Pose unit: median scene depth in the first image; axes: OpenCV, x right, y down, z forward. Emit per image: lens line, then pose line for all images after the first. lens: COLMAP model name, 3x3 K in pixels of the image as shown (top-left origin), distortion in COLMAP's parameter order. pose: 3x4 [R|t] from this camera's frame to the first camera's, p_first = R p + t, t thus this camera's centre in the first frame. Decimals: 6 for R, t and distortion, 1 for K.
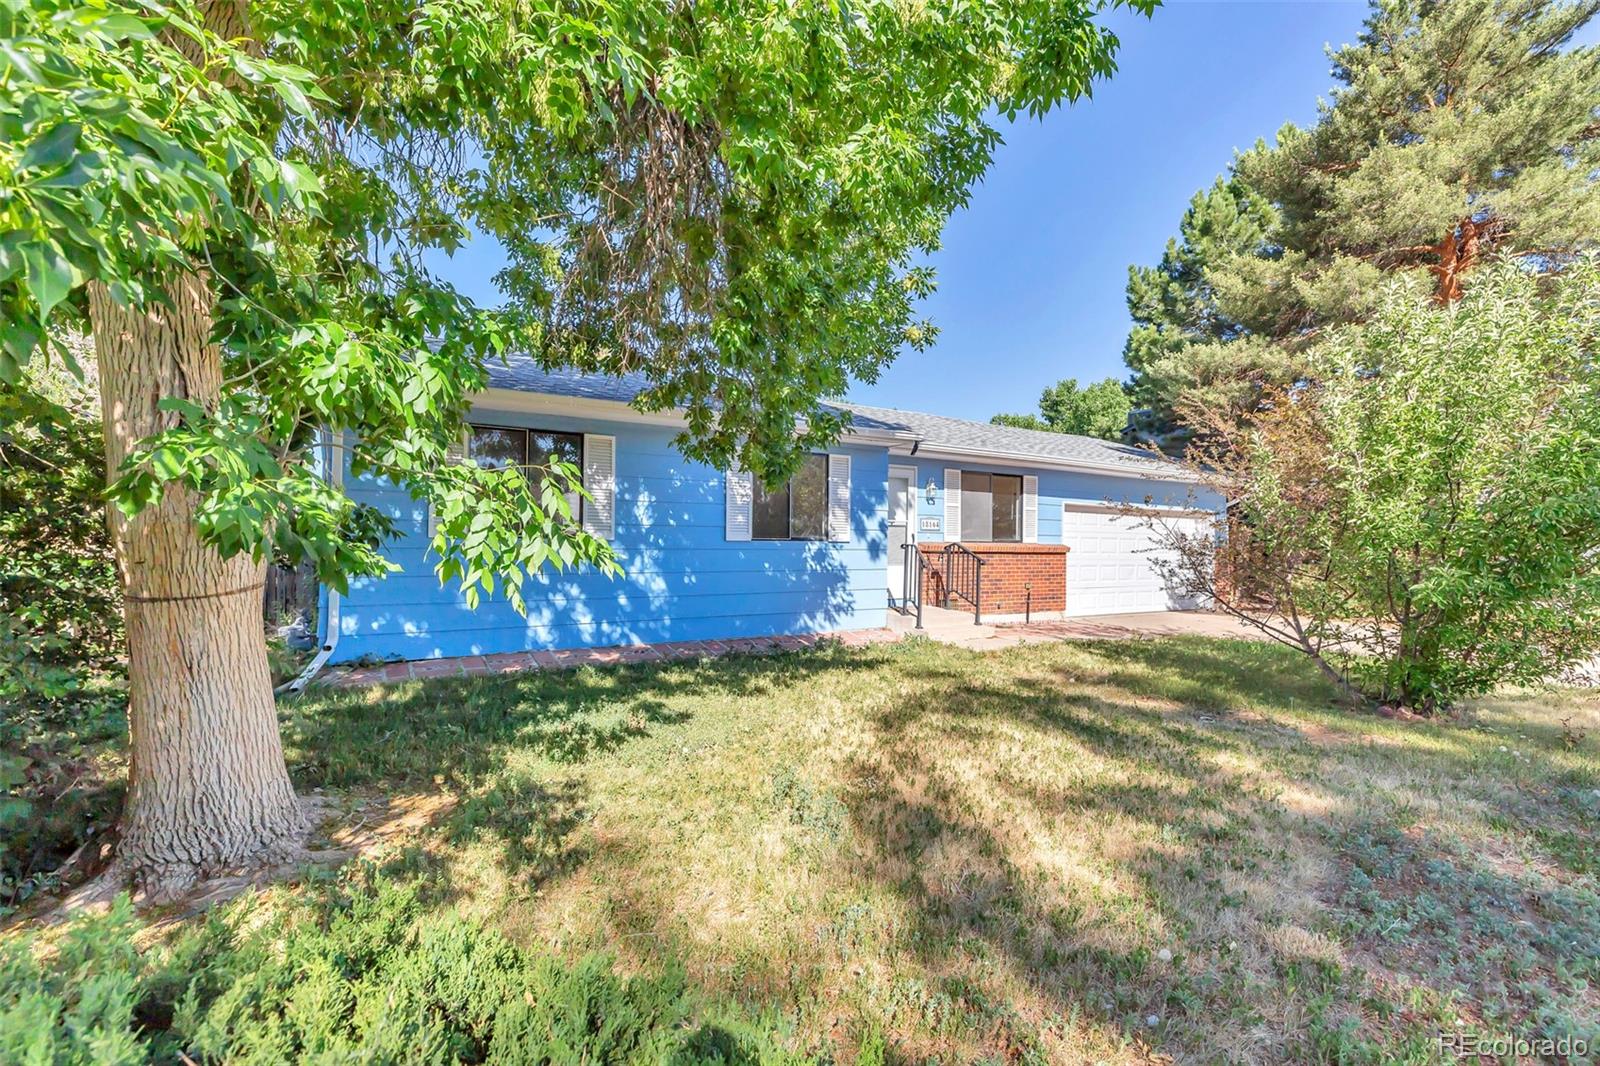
lens RADIAL K [[725.9, 0, 800.0], [0, 725.9, 533.0], [0, 0, 1]] dist [-0.000890, 0.000026]
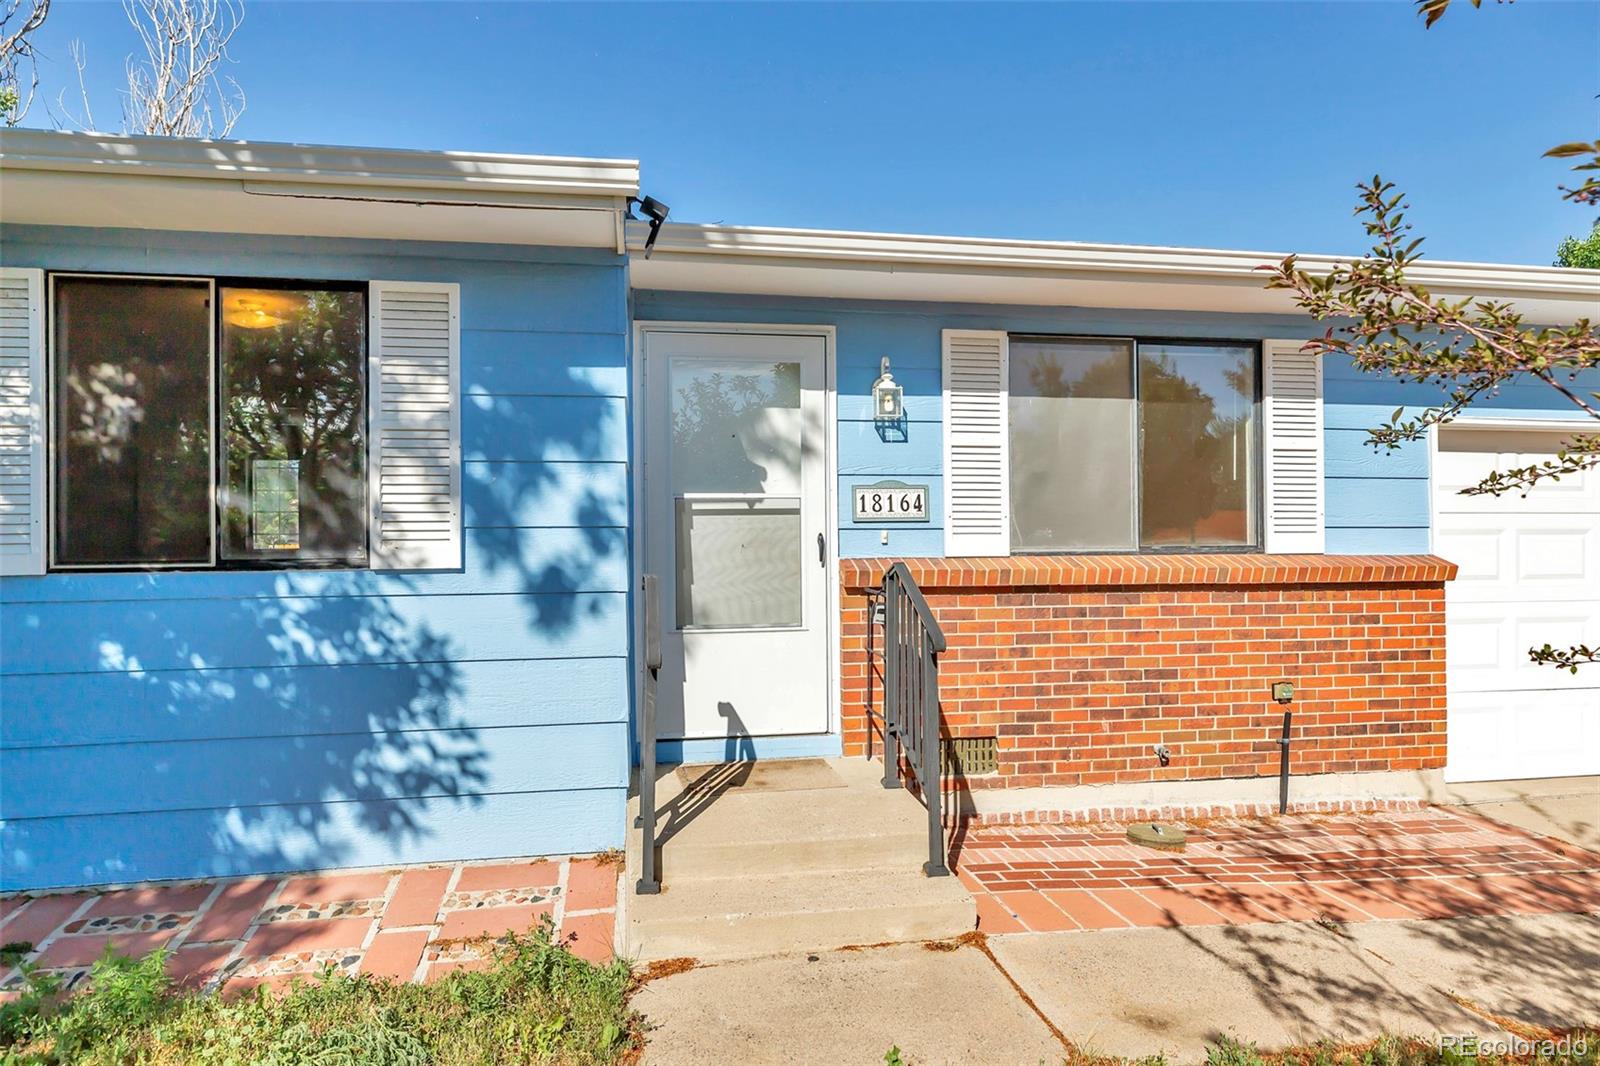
lens RADIAL K [[965.7, 0, 800.0], [0, 965.7, 533.0], [0, 0, 1]] dist [0.001968, 0.000000]
pose [[0.928186, -0.017640, -0.371699, 0.304478], [0.020872, 0.999771, 0.004672, -0.001540], [0.371532, -0.012094, 0.928341, 0.591301]]
